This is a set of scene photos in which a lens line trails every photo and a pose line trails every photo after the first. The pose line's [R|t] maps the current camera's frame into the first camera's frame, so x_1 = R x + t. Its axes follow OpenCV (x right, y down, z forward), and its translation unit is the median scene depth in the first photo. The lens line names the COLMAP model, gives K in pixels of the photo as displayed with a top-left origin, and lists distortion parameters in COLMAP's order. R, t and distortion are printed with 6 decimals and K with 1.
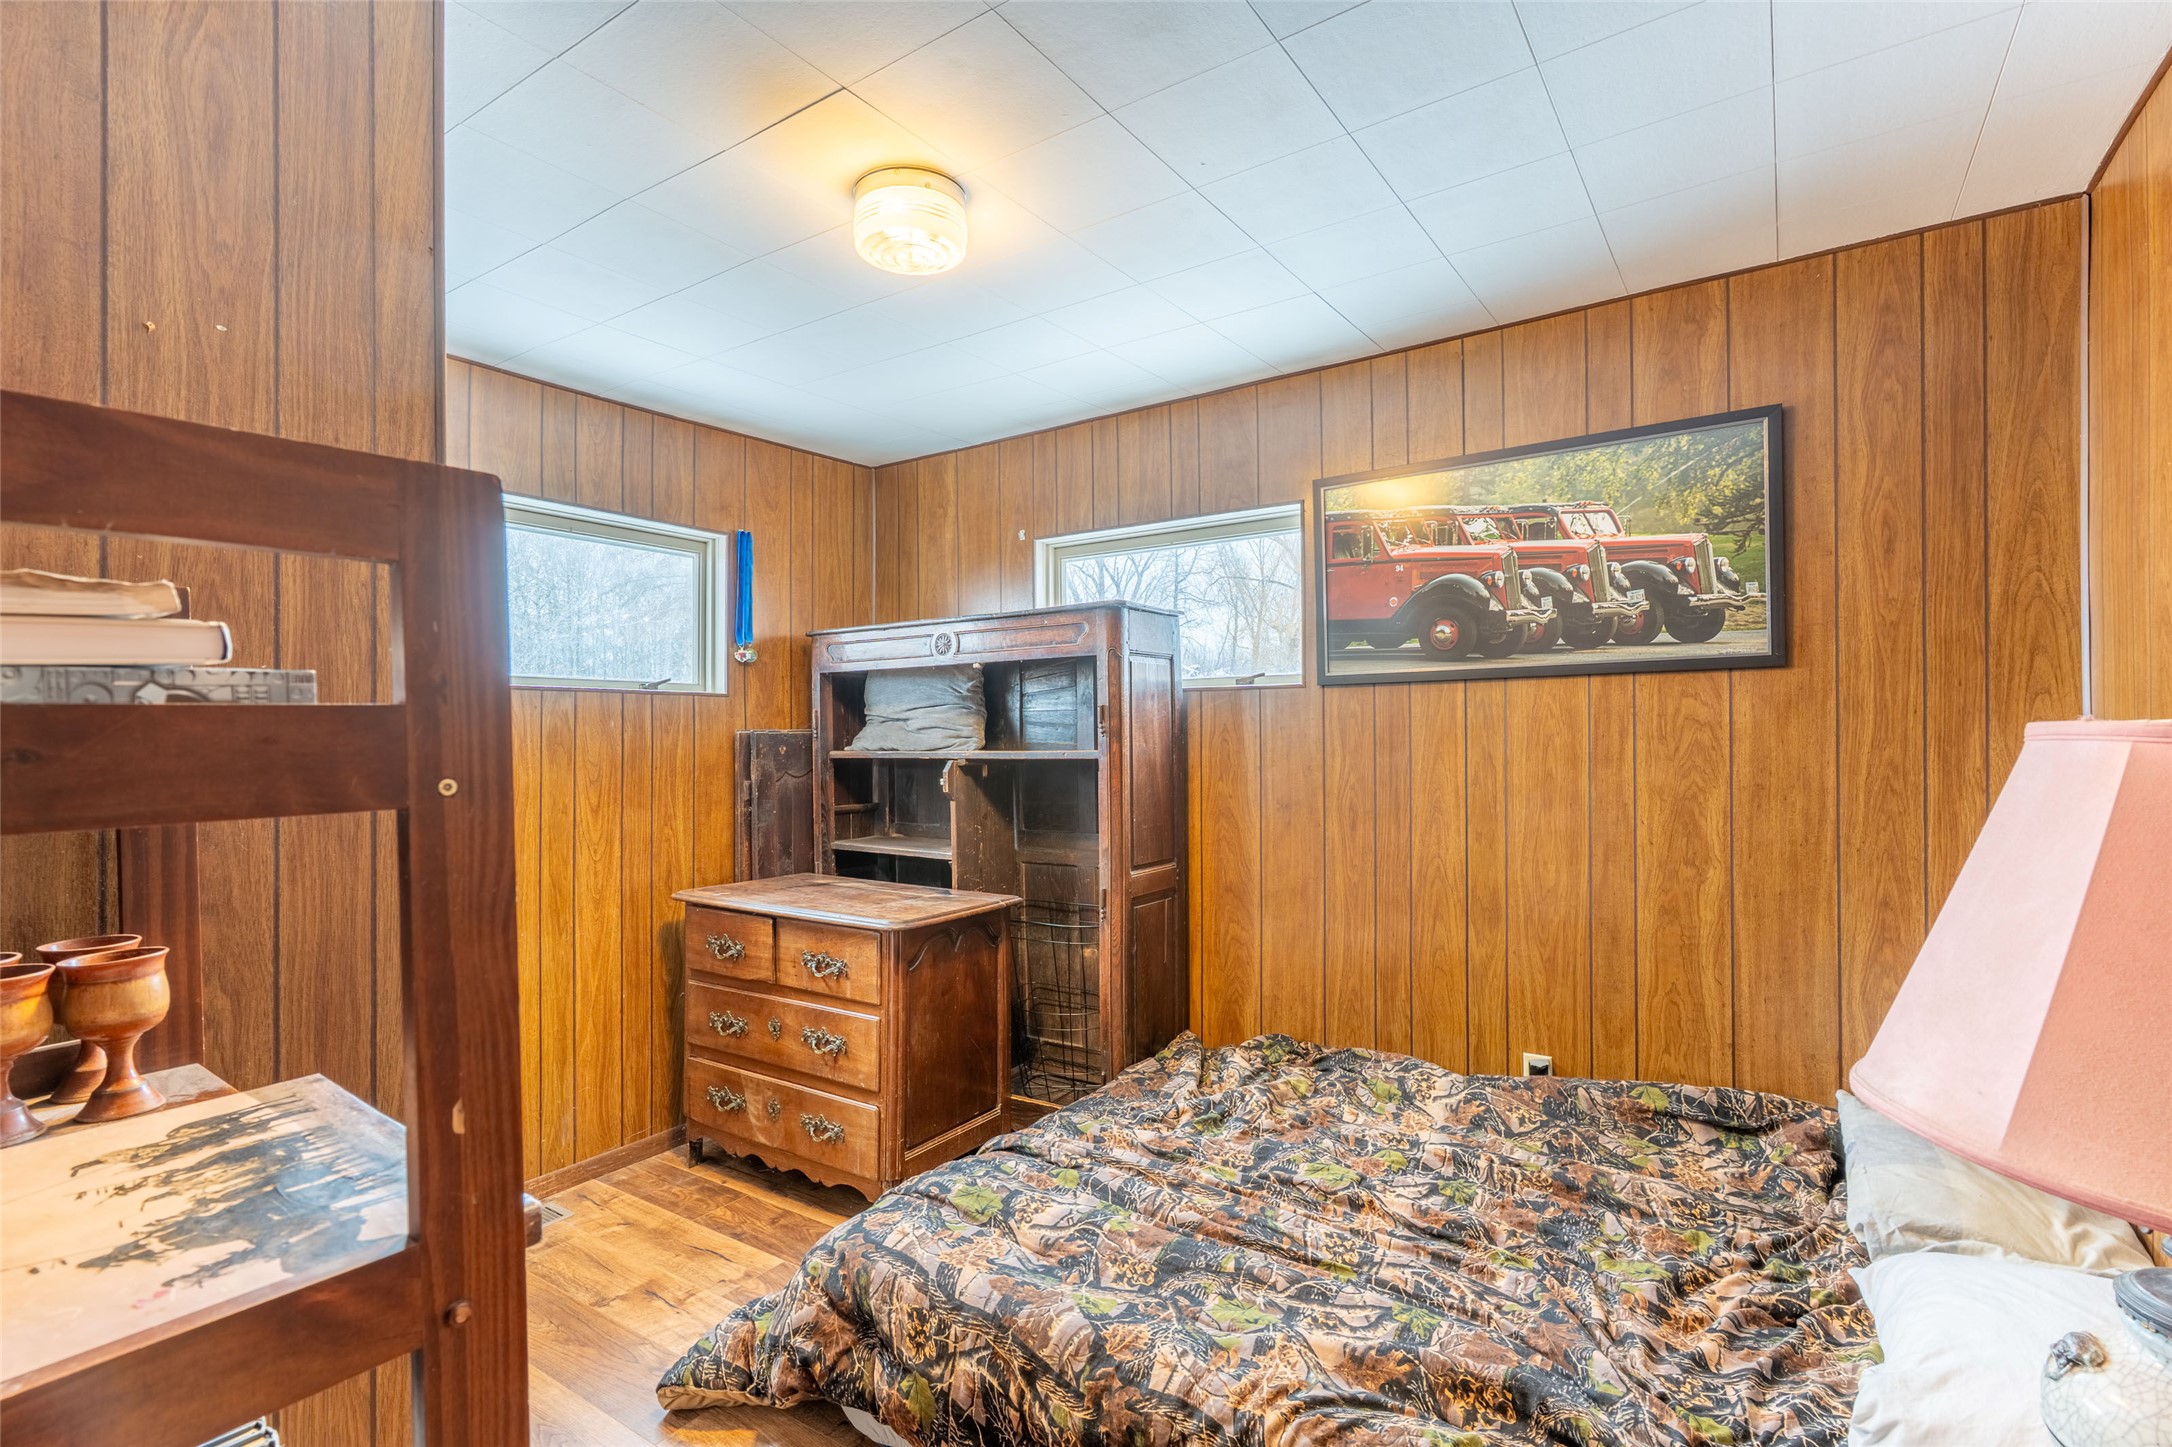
lens RADIAL K [[1027.8, 0, 1080.0], [0, 1027.8, 732.2], [0, 0, 1]] dist [-0.001294, 0.002728]
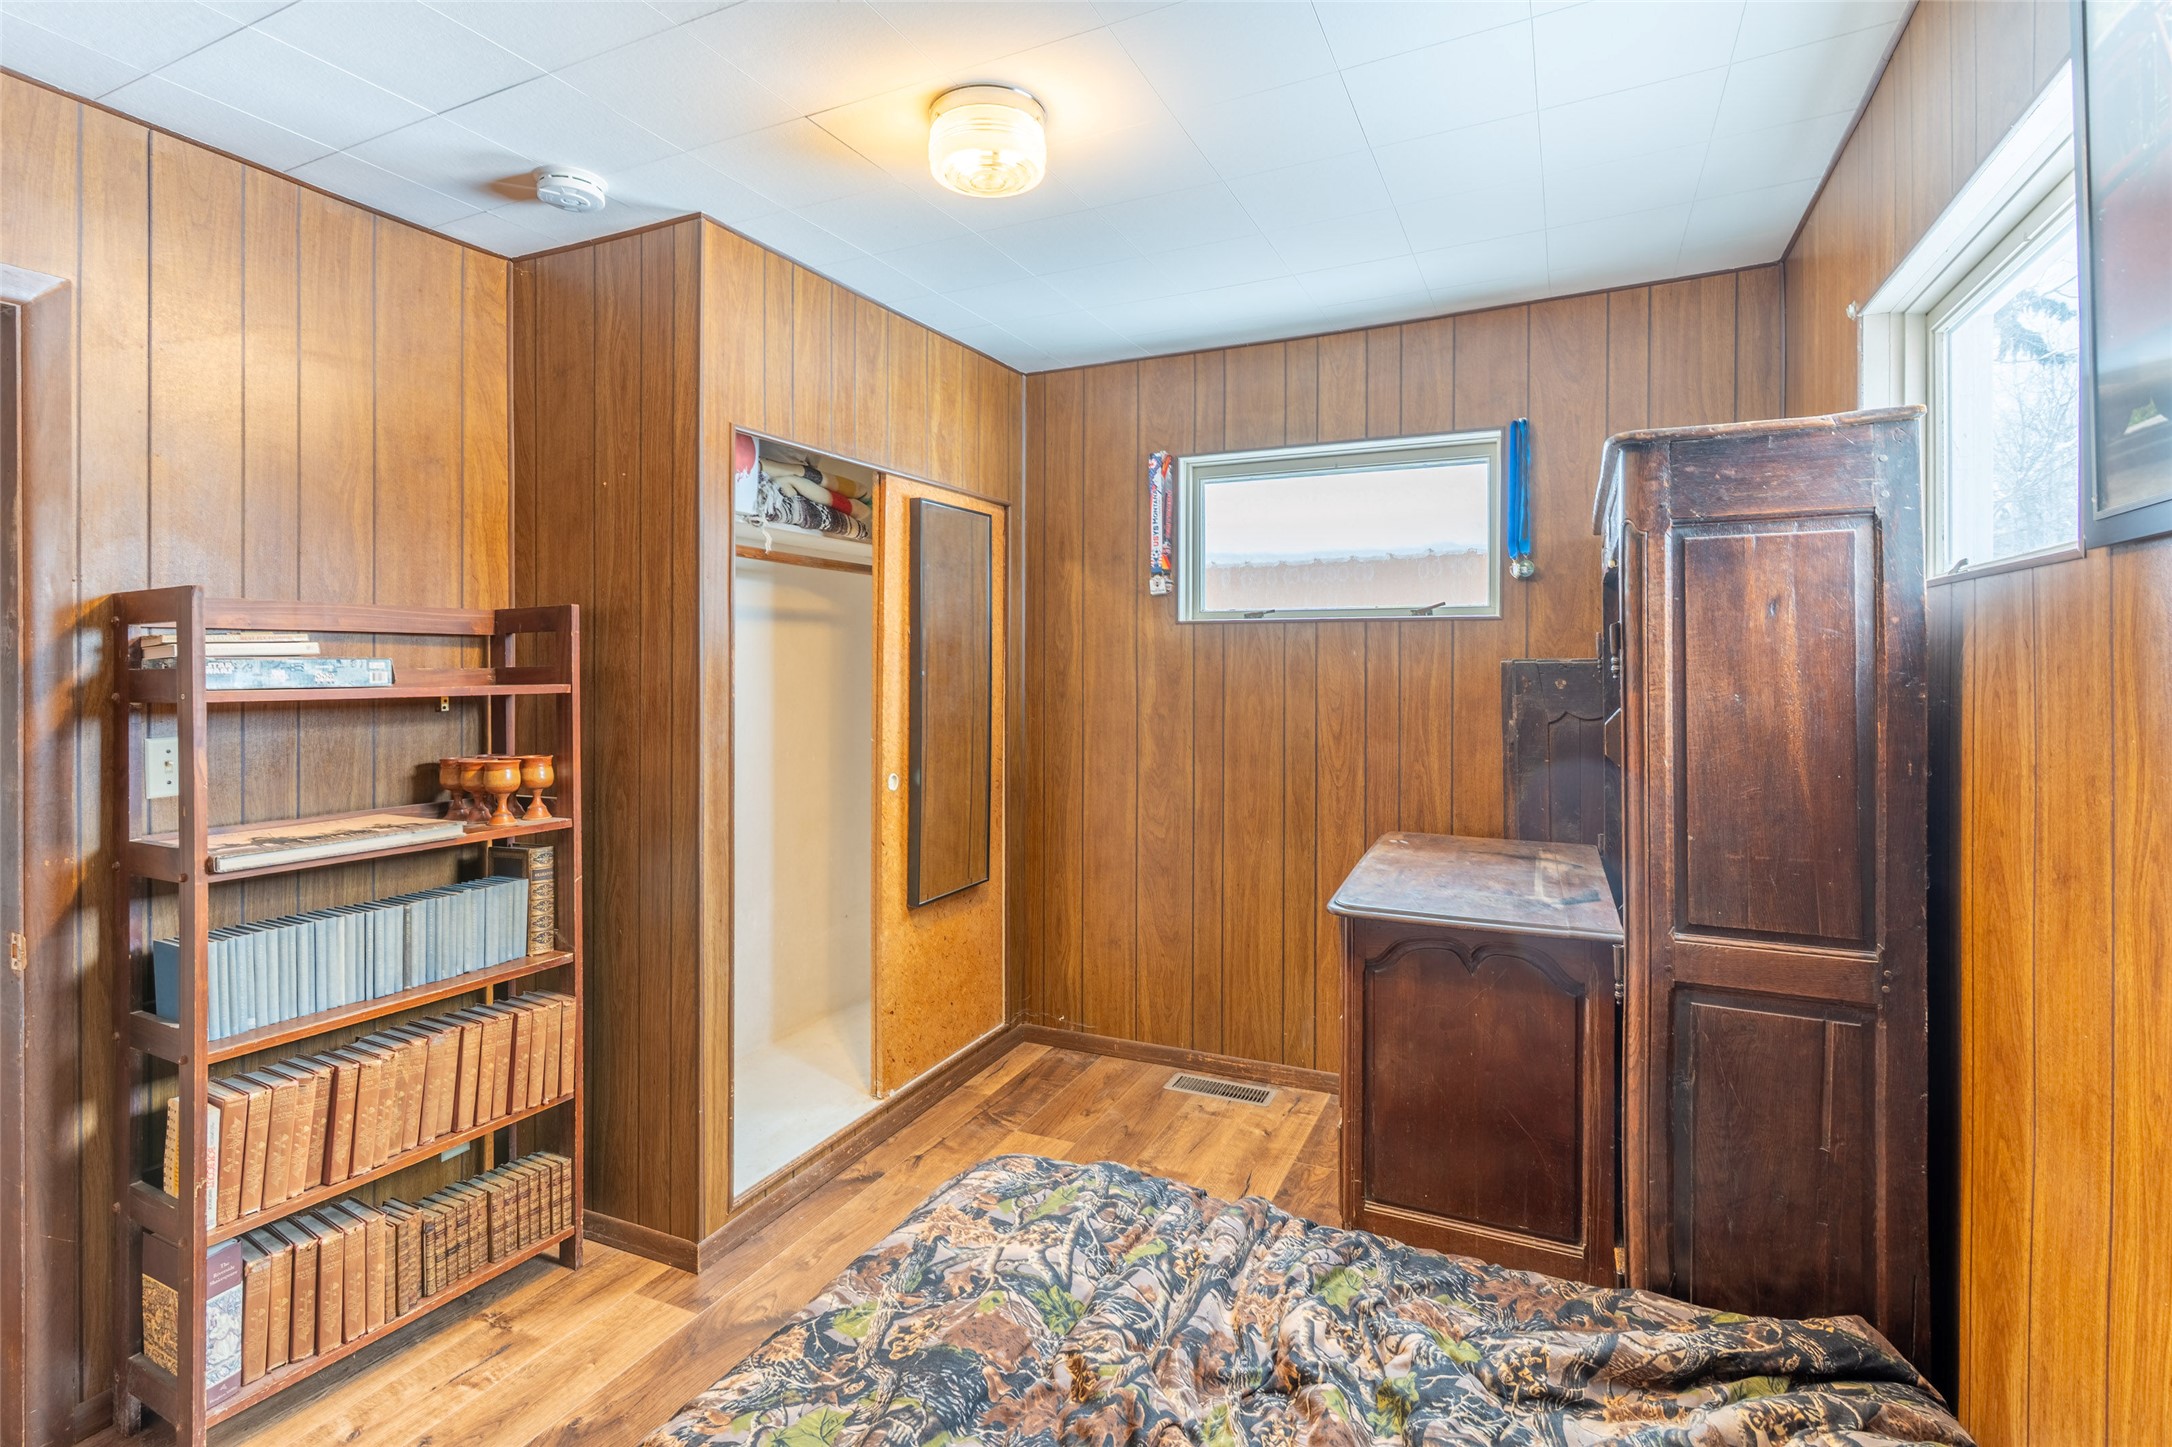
lens RADIAL K [[1027.8, 0, 1058.7], [0, 1027.8, 660.3], [0, 0, 1]] dist [-0.001294, 0.002728]
pose [[0.148561, 0.007214, -0.988877, 0.546208], [0.003859, 0.999962, 0.007875, -0.011018], [0.988896, -0.004986, 0.148527, 0.625077]]
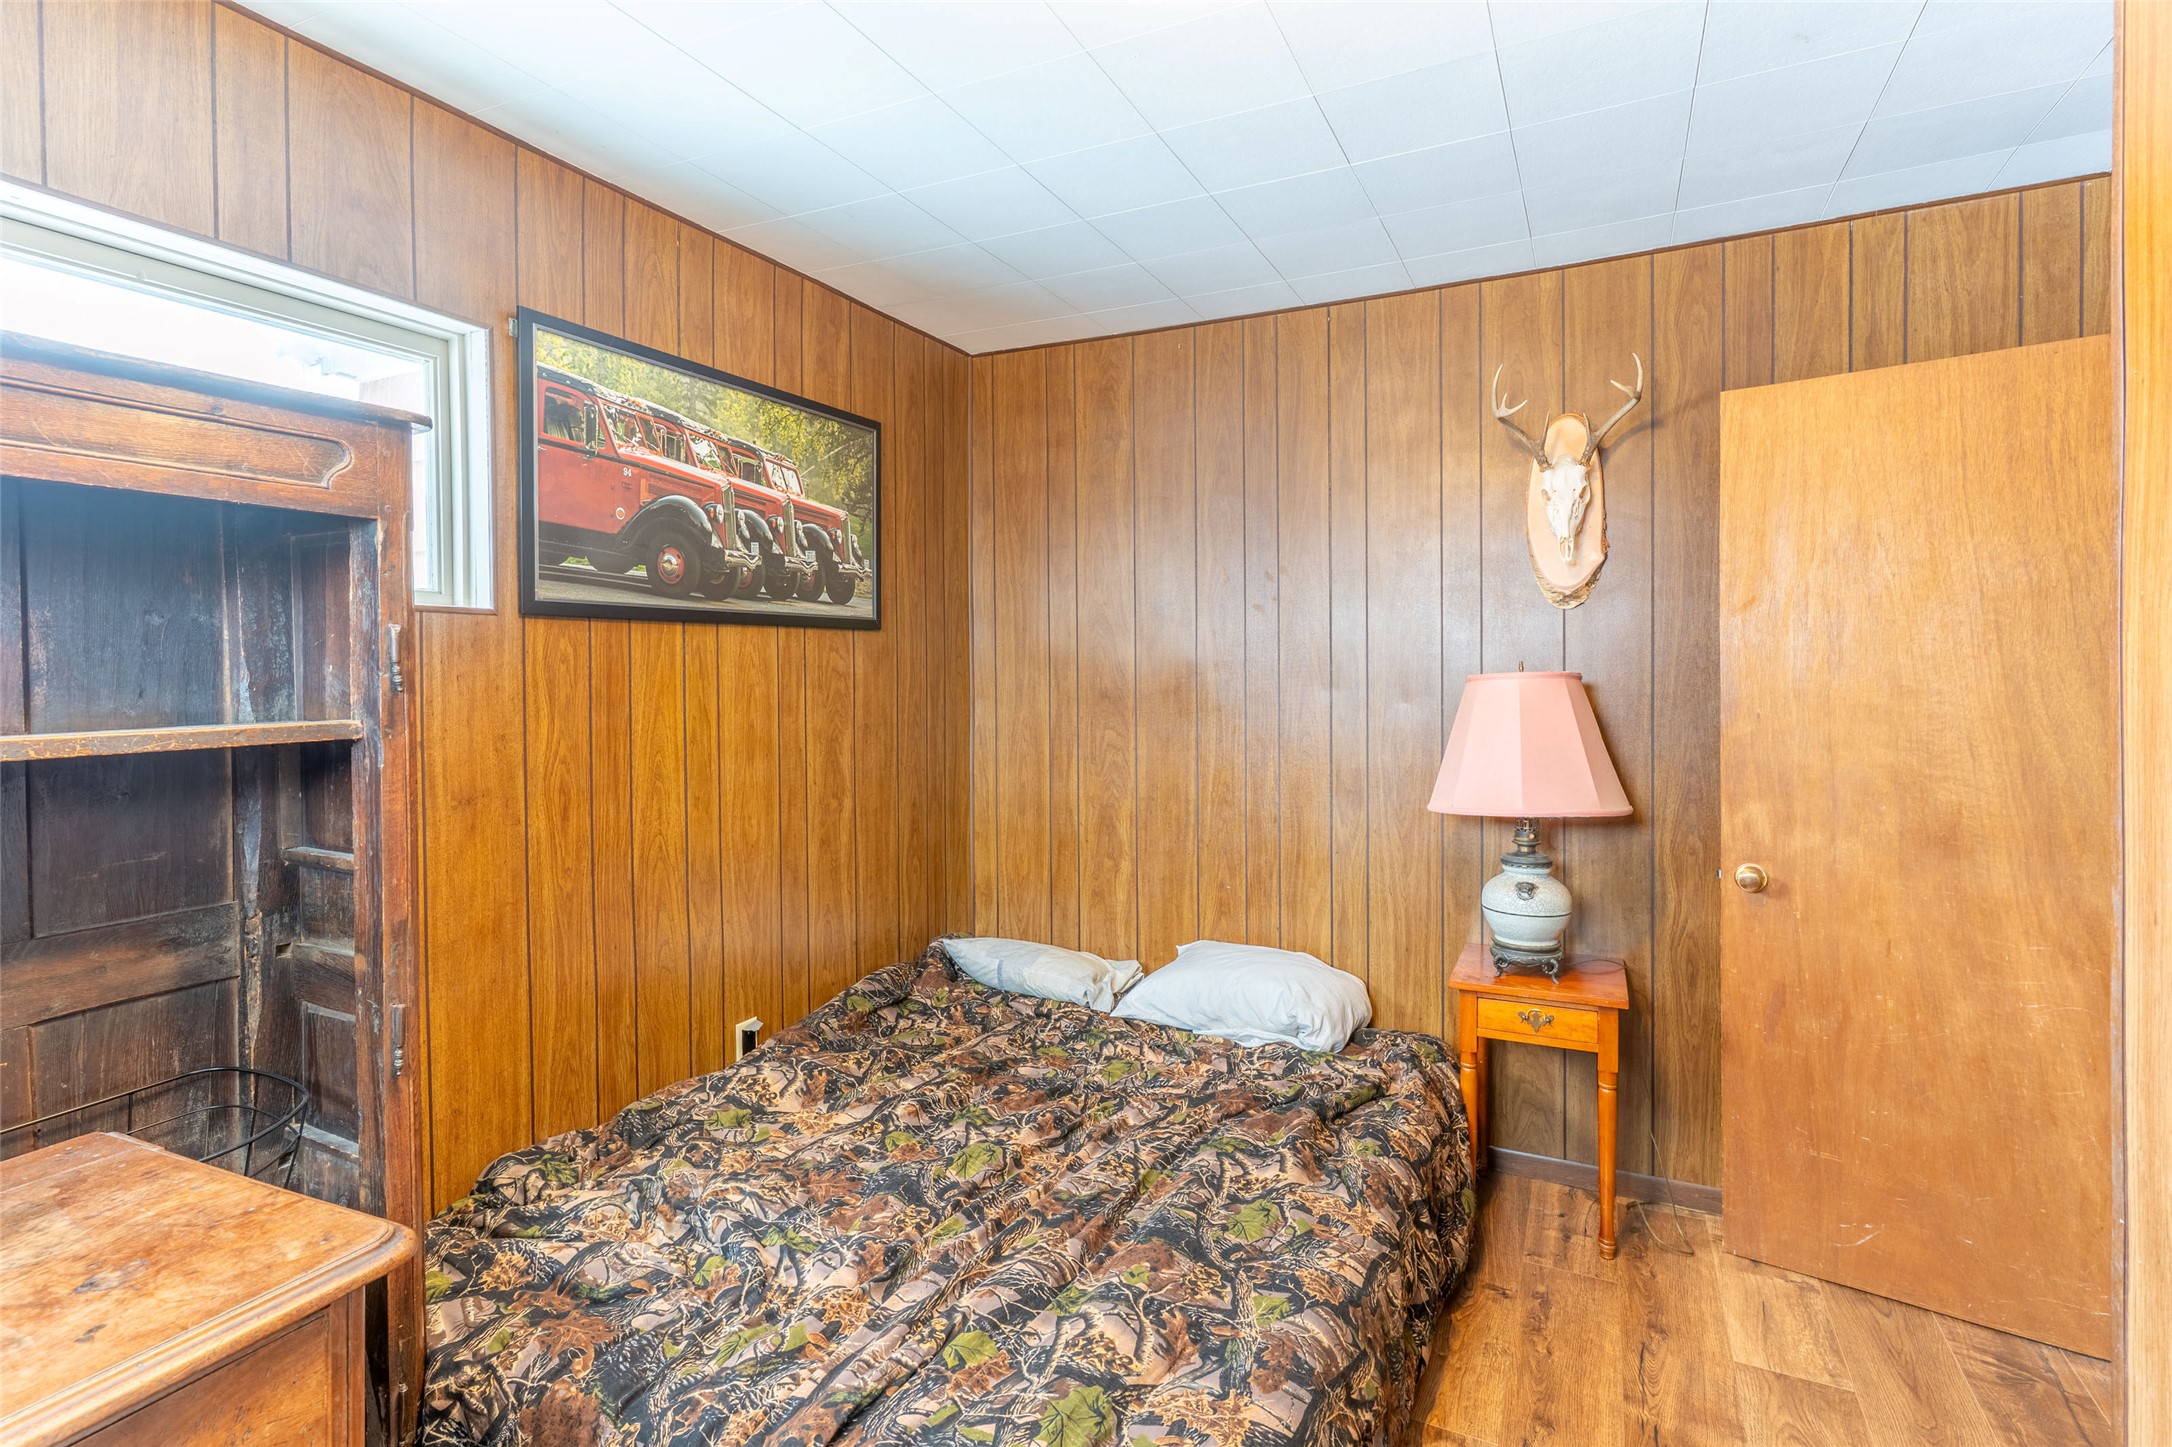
lens RADIAL K [[1027.8, 0, 1107.9], [0, 1027.8, 682.5], [0, 0, 1]] dist [-0.001294, 0.002728]
pose [[-0.143468, -0.001515, 0.989654, -0.526658], [0.004047, 0.999990, 0.002117, -0.000298], [-0.989647, 0.004309, -0.143461, 0.774173]]
